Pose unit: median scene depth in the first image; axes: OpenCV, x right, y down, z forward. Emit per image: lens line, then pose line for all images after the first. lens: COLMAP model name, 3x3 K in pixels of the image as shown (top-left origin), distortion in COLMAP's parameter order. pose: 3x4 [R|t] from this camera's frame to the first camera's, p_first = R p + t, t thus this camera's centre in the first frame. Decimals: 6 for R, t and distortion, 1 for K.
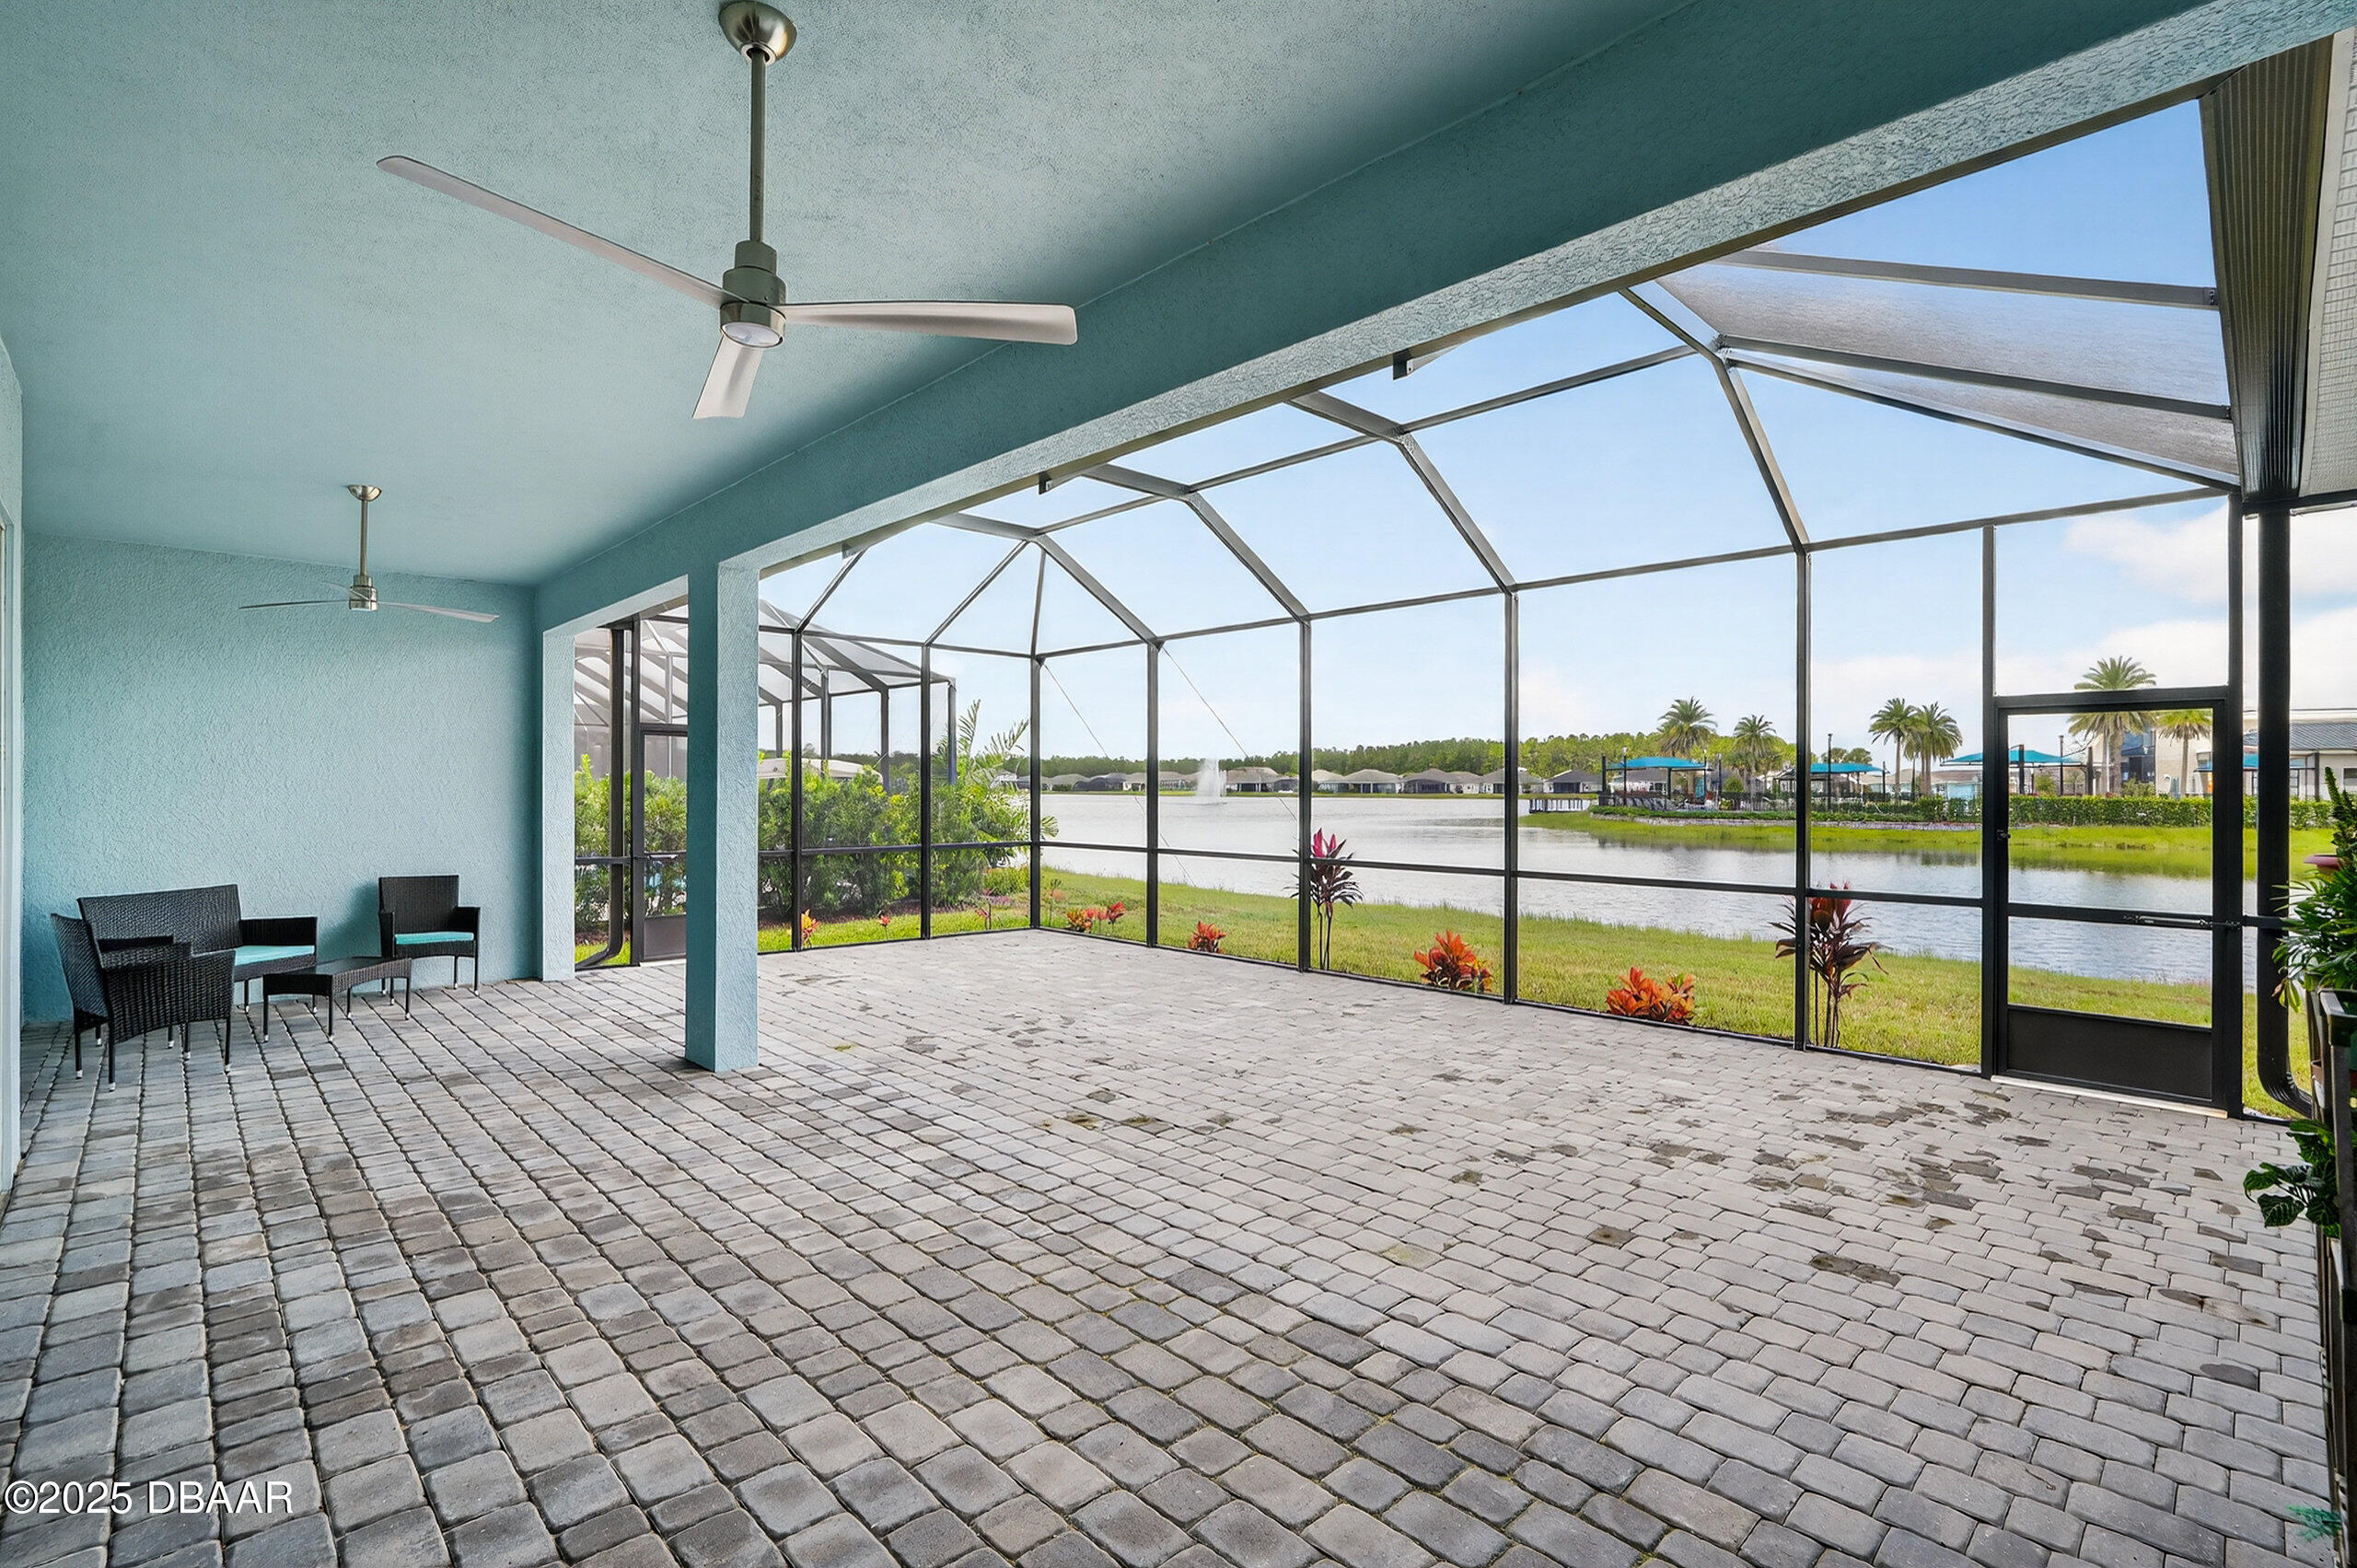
lens RADIAL K [[1073.0, 0, 1178.9], [0, 1073.0, 784.1], [0, 0, 1]] dist [-0.027844, 0.006745]
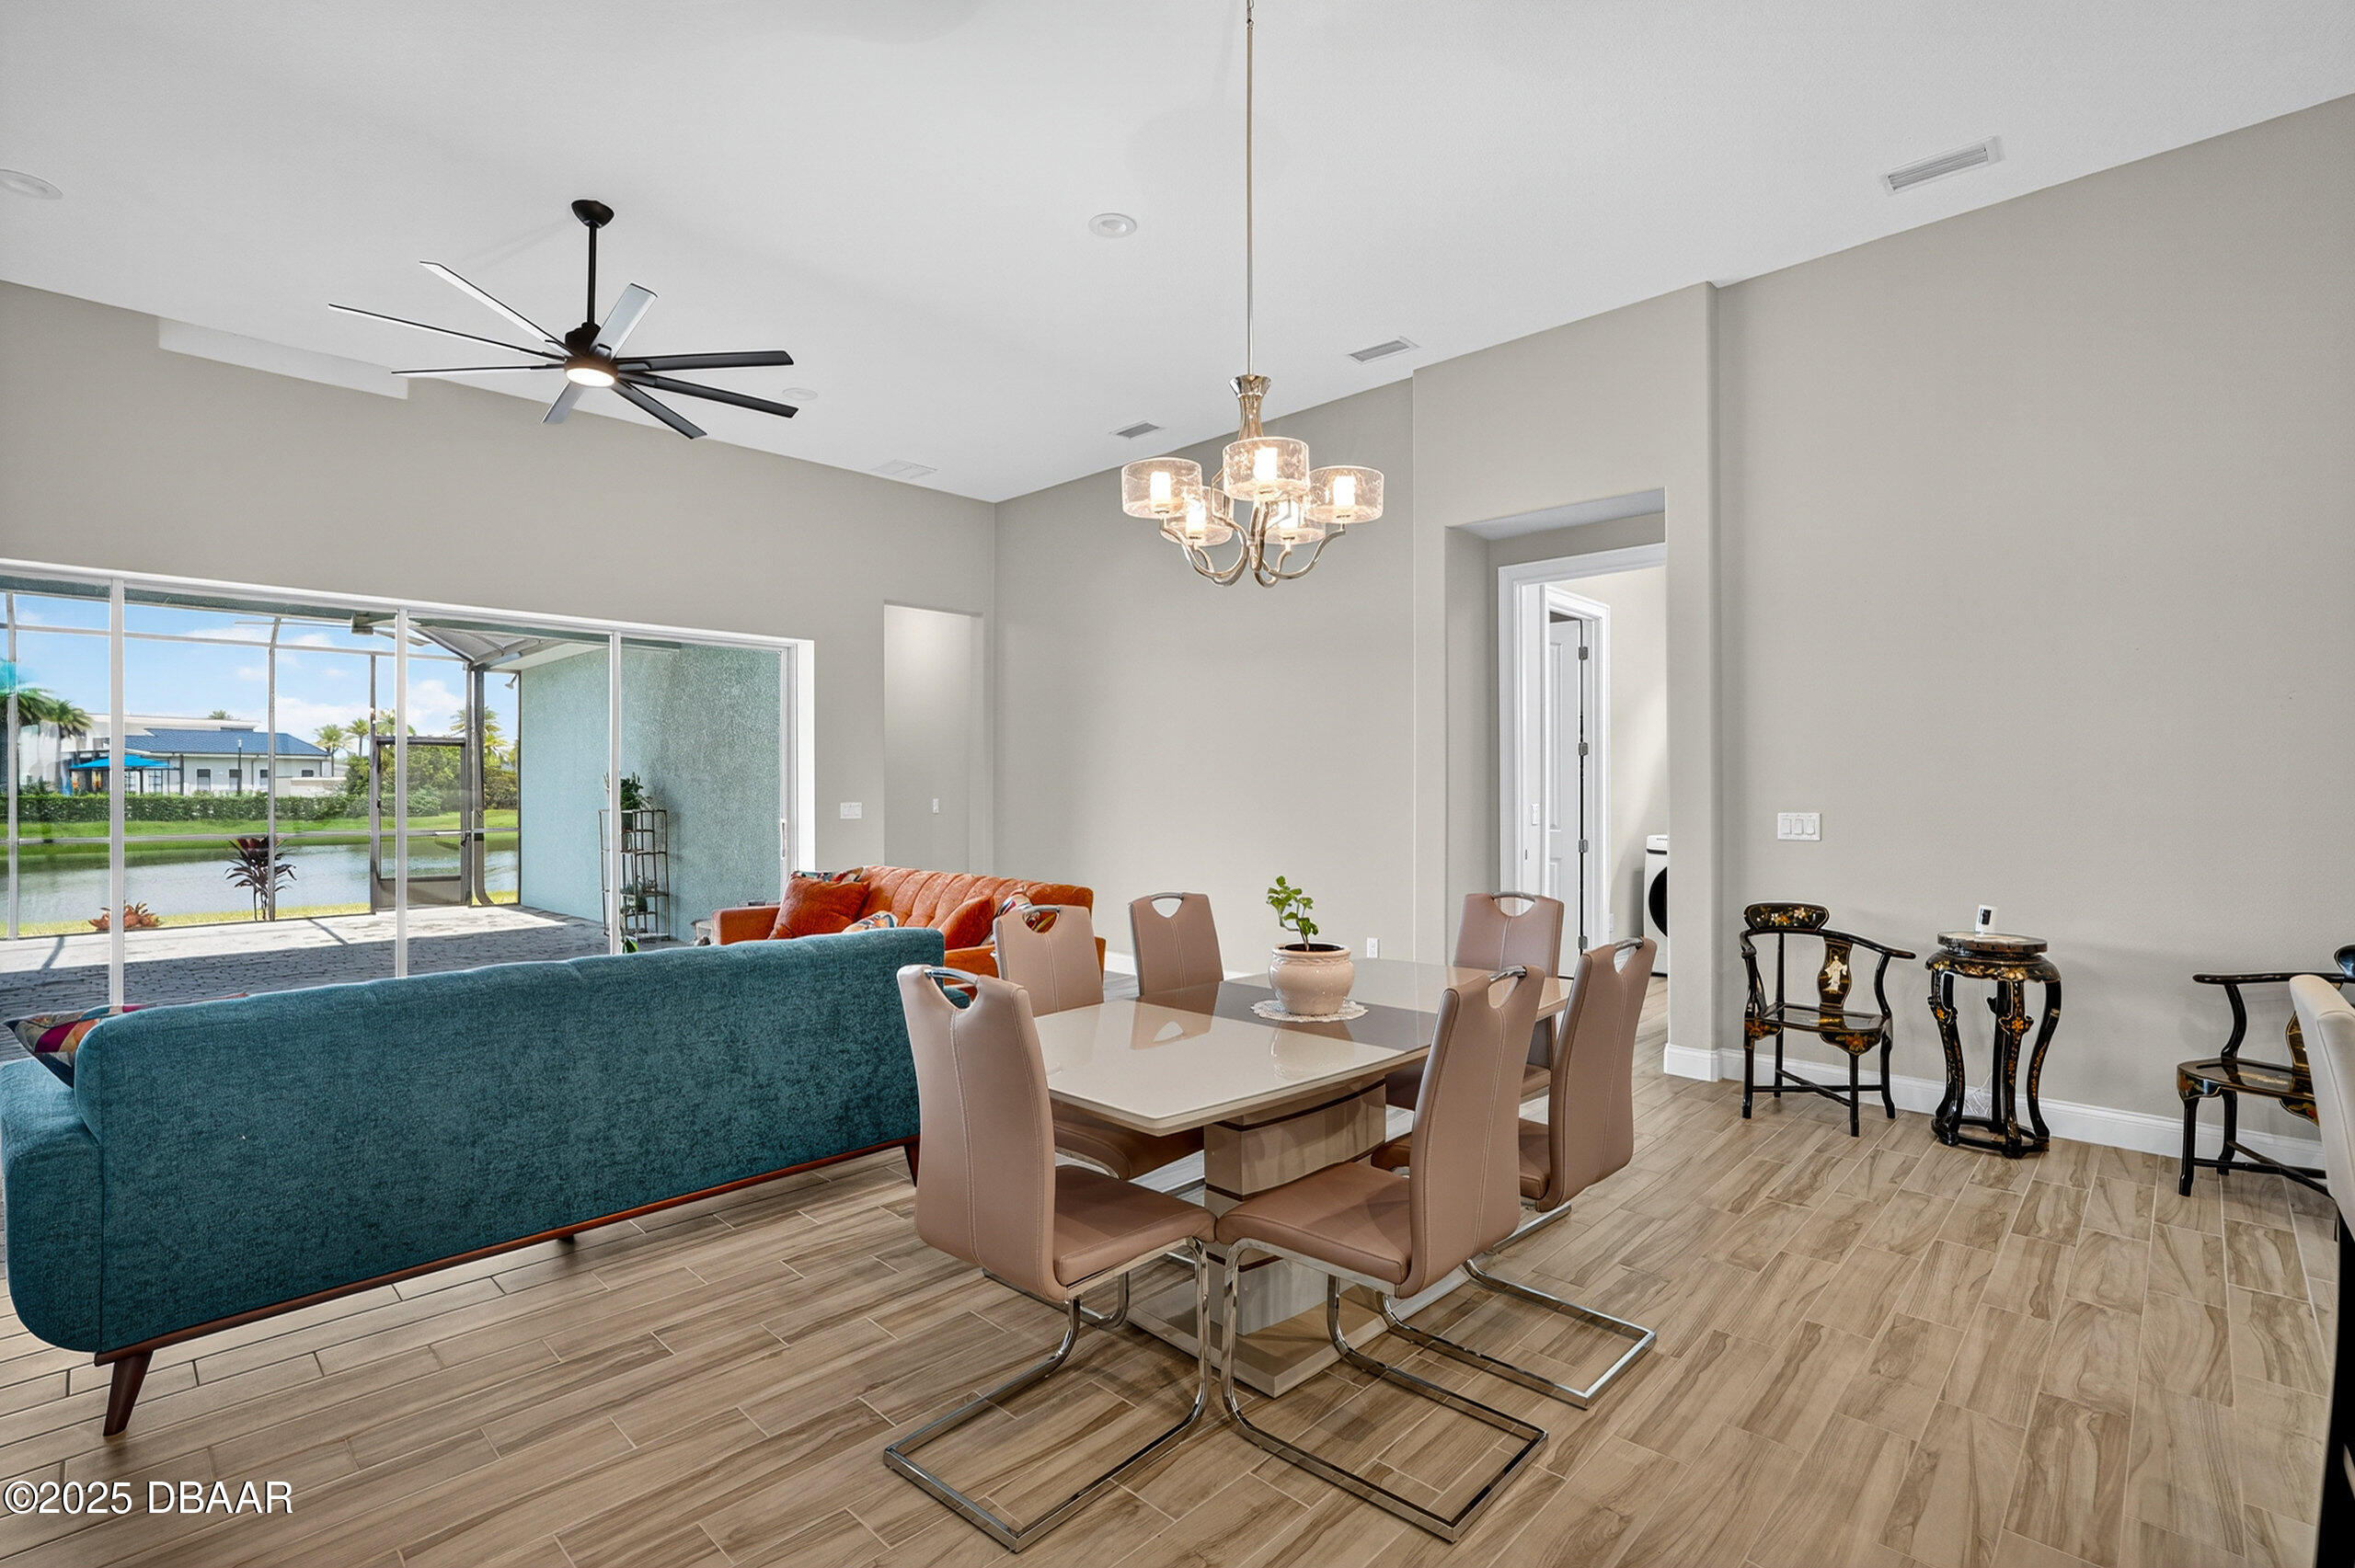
lens RADIAL K [[1071.9, 0, 1160.2], [0, 1071.9, 793.1], [0, 0, 1]] dist [-0.027844, 0.006745]
pose [[-0.033073, -0.009000, 0.999412, -0.110336], [-0.000176, 0.999959, 0.008999, 0.001159], [-0.999453, 0.000122, -0.033074, -0.039646]]
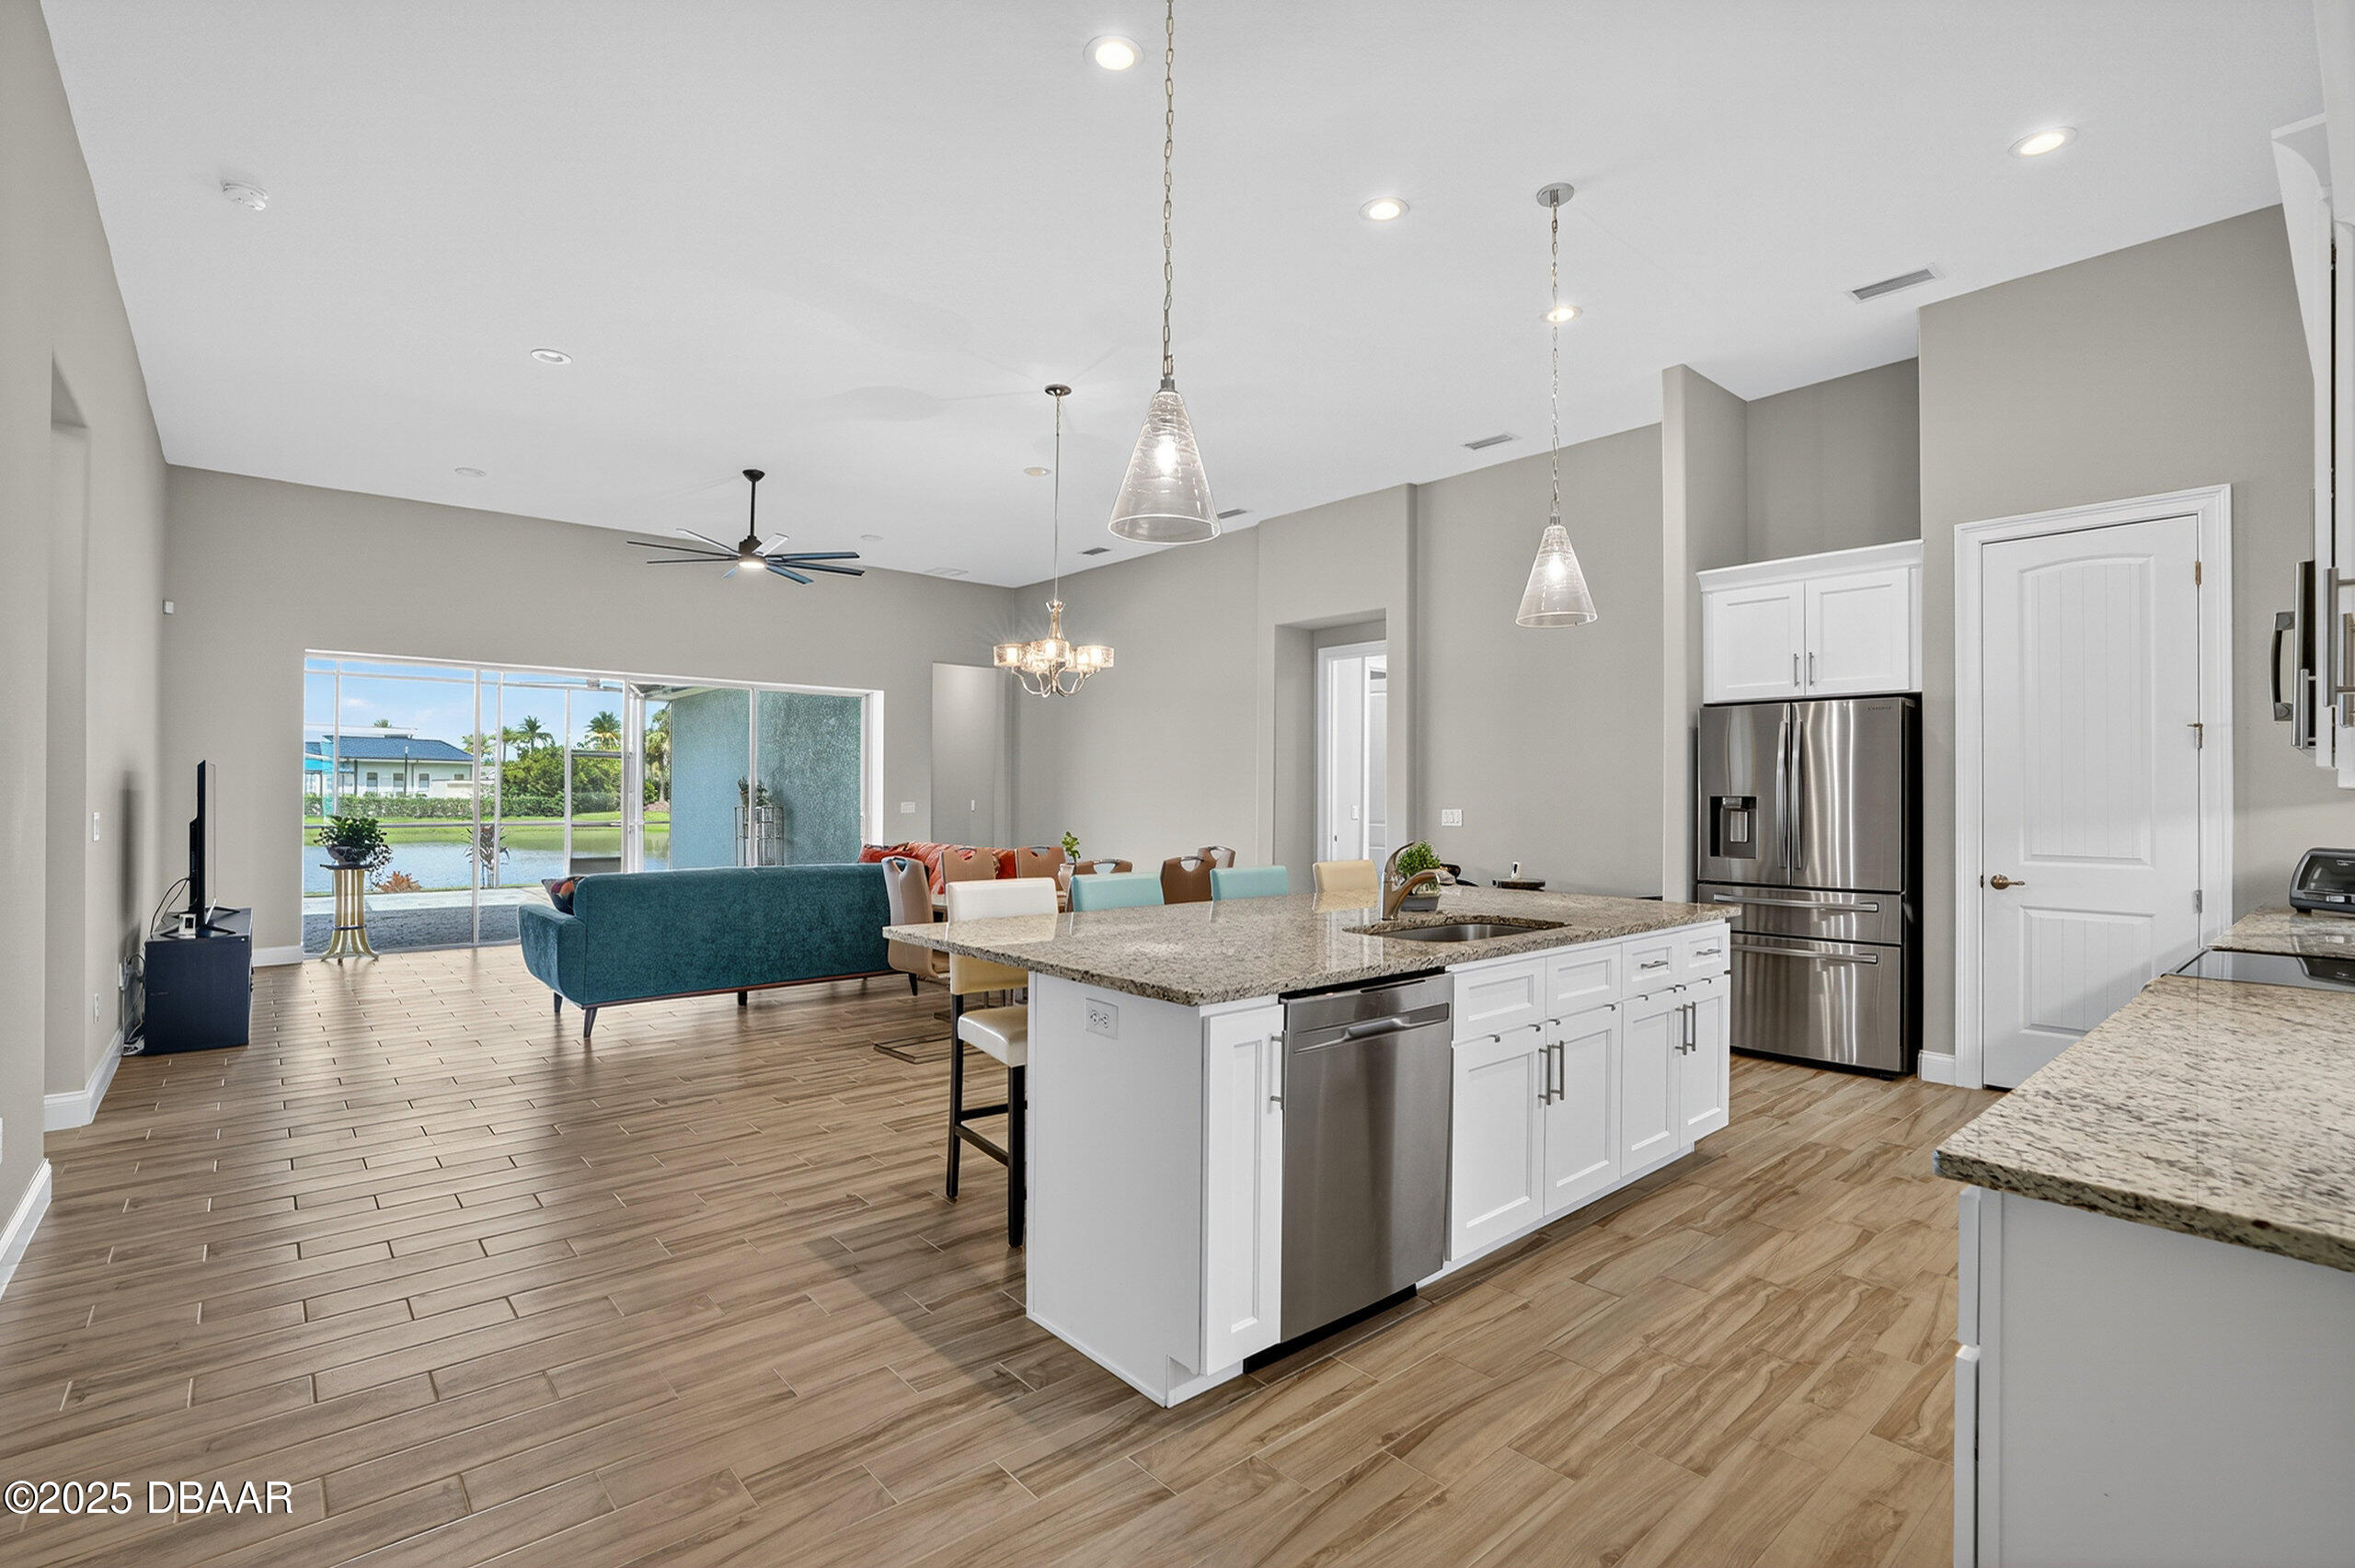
lens RADIAL K [[1071.9, 0, 1153.2], [0, 1071.9, 789.1], [0, 0, 1]] dist [-0.027844, 0.006745]
pose [[0.059162, 0.002492, 0.998245, -0.154289], [-0.006961, 0.999974, -0.002084, 0.001310], [-0.998224, -0.006826, 0.059178, -0.056585]]
